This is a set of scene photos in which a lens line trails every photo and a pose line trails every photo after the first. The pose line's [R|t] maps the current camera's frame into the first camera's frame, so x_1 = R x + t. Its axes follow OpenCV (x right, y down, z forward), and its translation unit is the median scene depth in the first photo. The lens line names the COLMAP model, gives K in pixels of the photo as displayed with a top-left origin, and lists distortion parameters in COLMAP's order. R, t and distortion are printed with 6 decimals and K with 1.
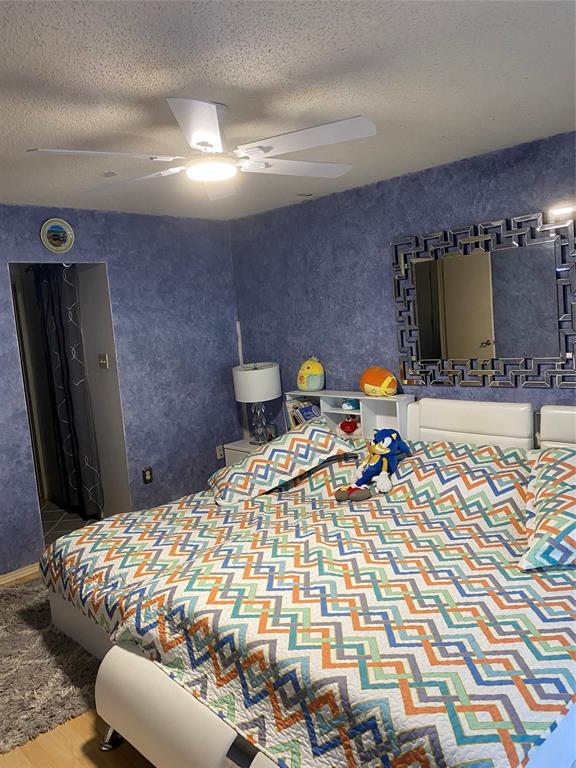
lens RADIAL K [[587.4, 0, 289.7], [0, 587.4, 390.2], [0, 0, 1]] dist [0.023858, -0.018956]
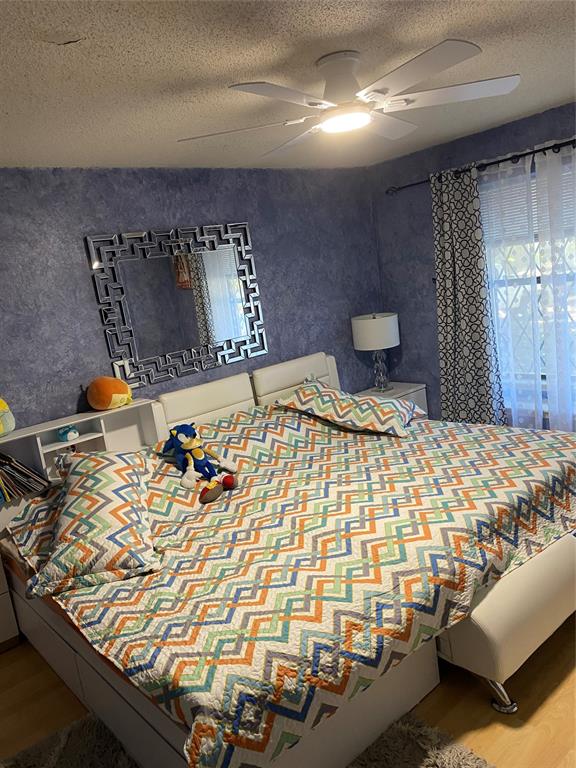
lens RADIAL K [[587.4, 0, 288.9], [0, 587.4, 378.1], [0, 0, 1]] dist [0.023858, -0.018956]
pose [[0.091085, -0.109413, 0.989814, -0.804217], [0.264117, 0.961005, 0.081924, -0.041689], [-0.960180, 0.253965, 0.116431, 0.732460]]
